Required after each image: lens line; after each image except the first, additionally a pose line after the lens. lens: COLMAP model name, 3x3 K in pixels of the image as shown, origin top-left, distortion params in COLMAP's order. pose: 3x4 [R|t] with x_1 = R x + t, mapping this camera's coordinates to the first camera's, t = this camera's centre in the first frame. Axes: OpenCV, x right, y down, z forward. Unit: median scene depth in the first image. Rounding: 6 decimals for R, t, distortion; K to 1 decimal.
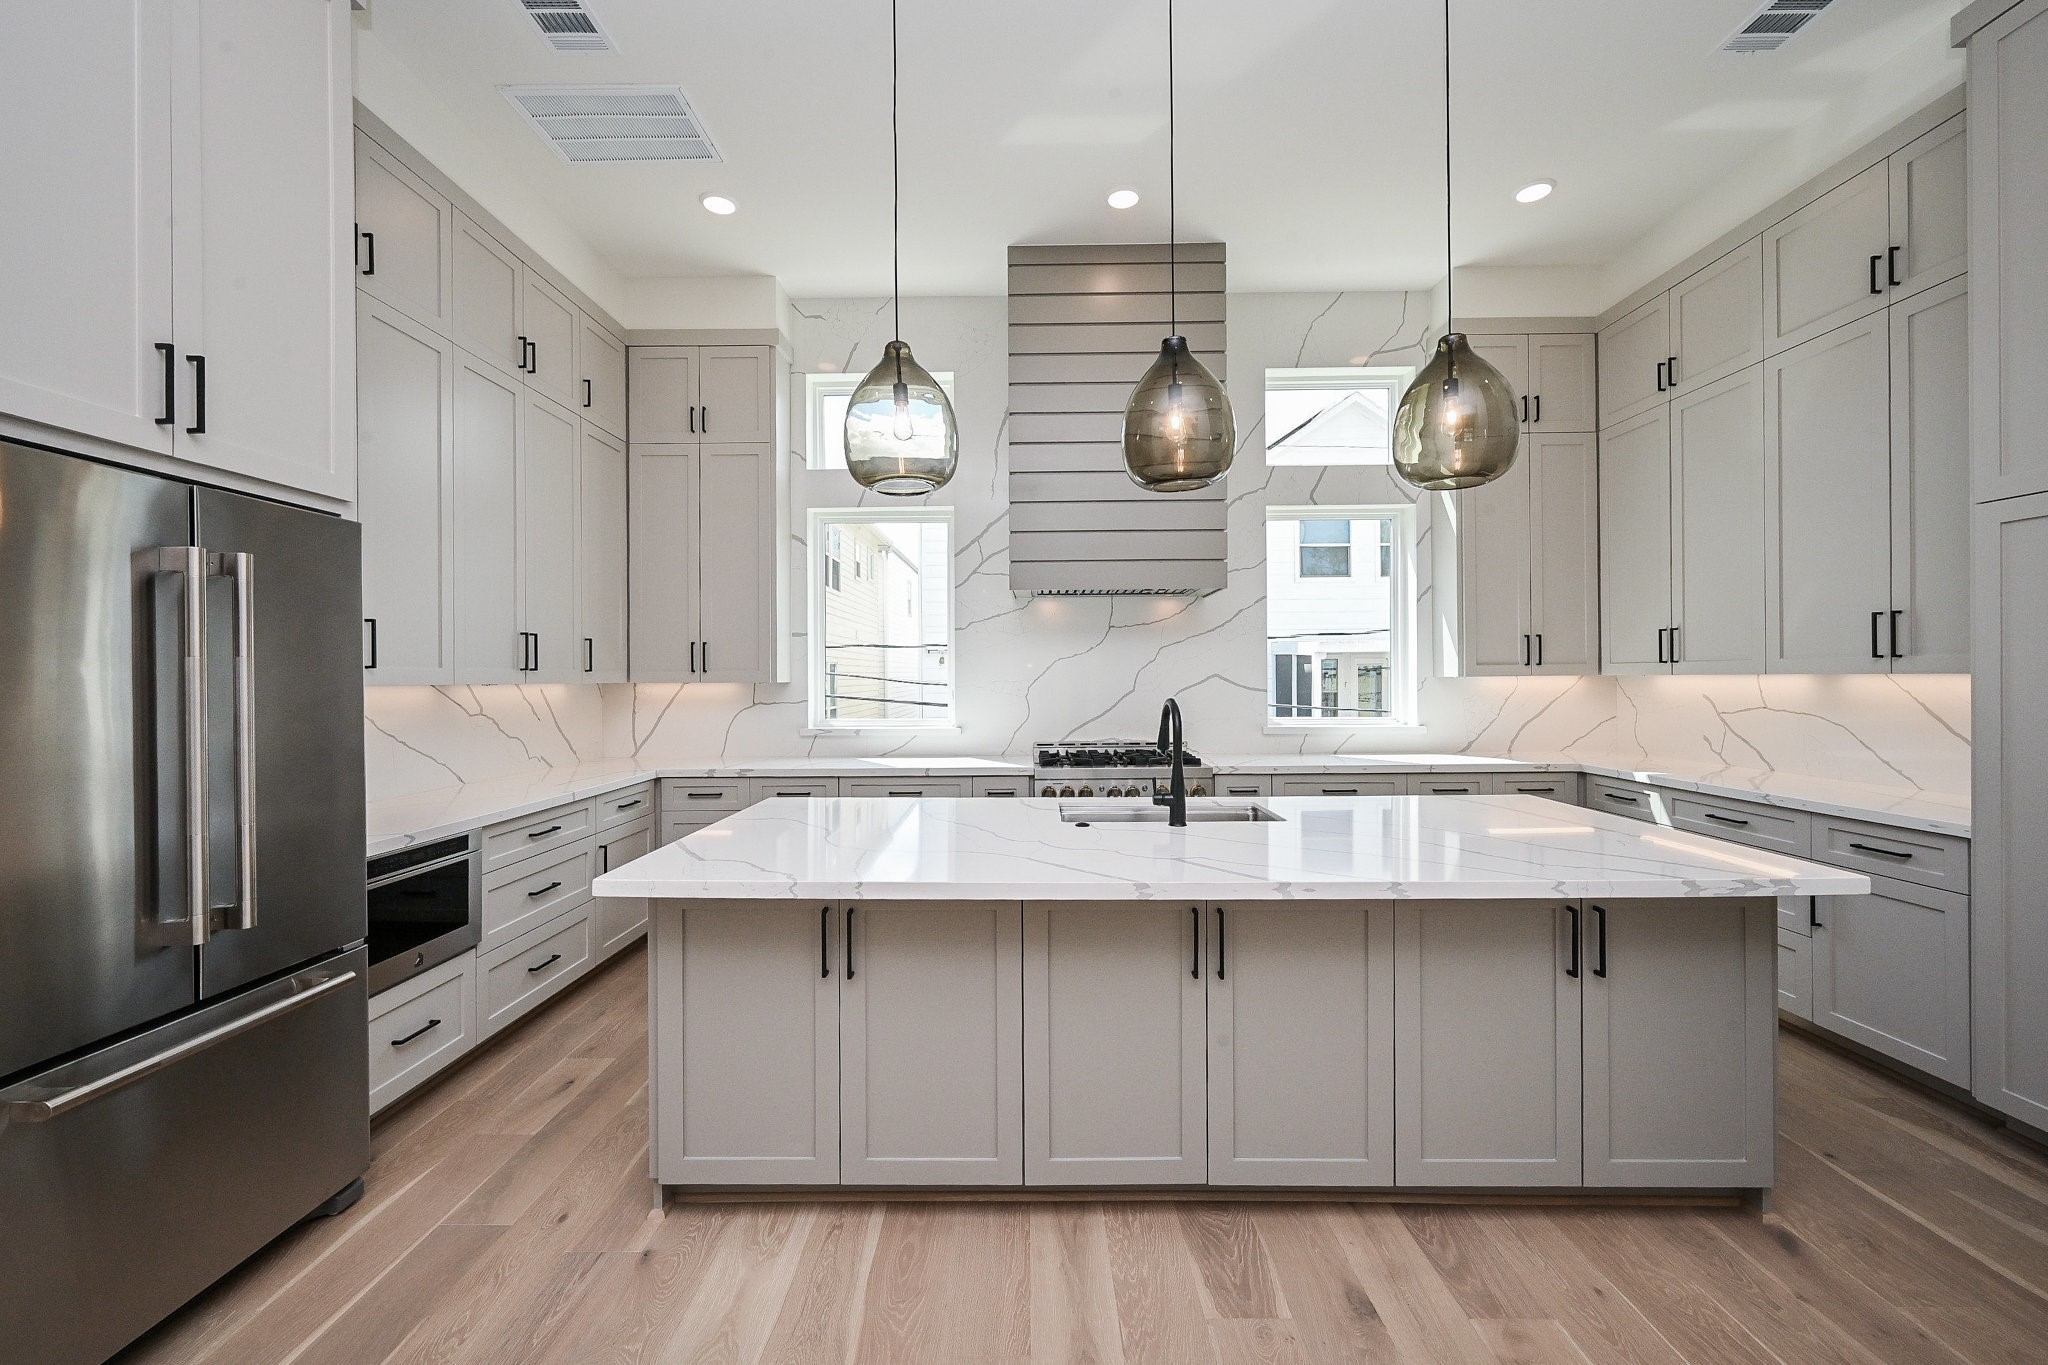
lens RADIAL K [[833.7, 0, 1024.0], [0, 833.7, 682.5], [0, 0, 1]] dist [0.000863, 0.000048]
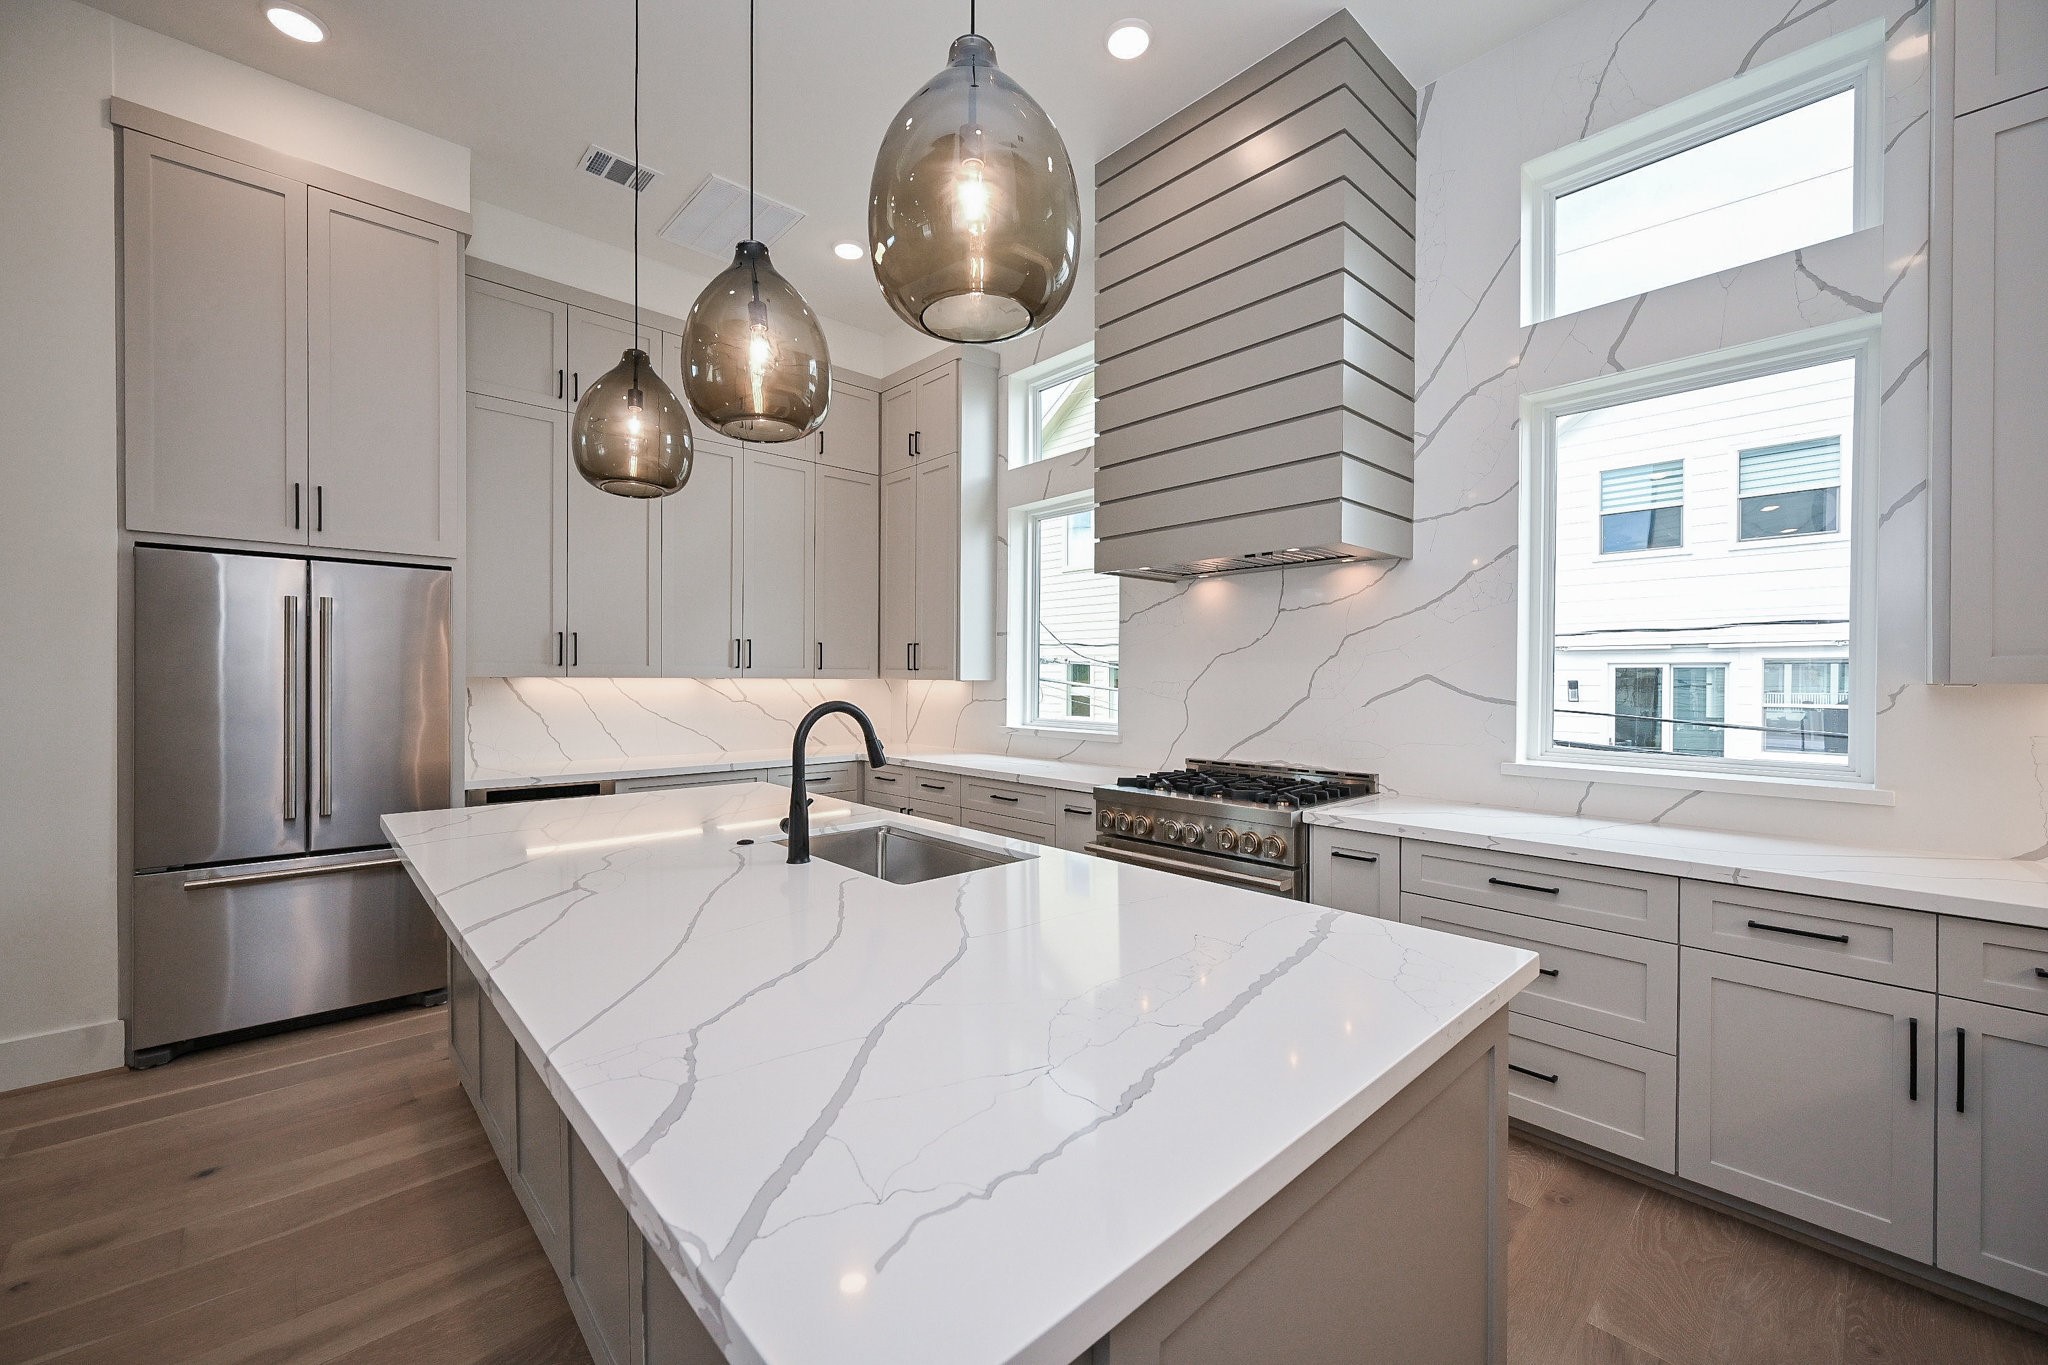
lens RADIAL K [[814.3, 0, 1023.2], [0, 814.3, 689.5], [0, 0, 1]] dist [-0.000465, -0.000124]
pose [[0.681931, 0.019455, -0.731158, 0.520791], [-0.014630, 0.999809, 0.012958, -0.002660], [0.731270, 0.001860, 0.682086, 0.370782]]
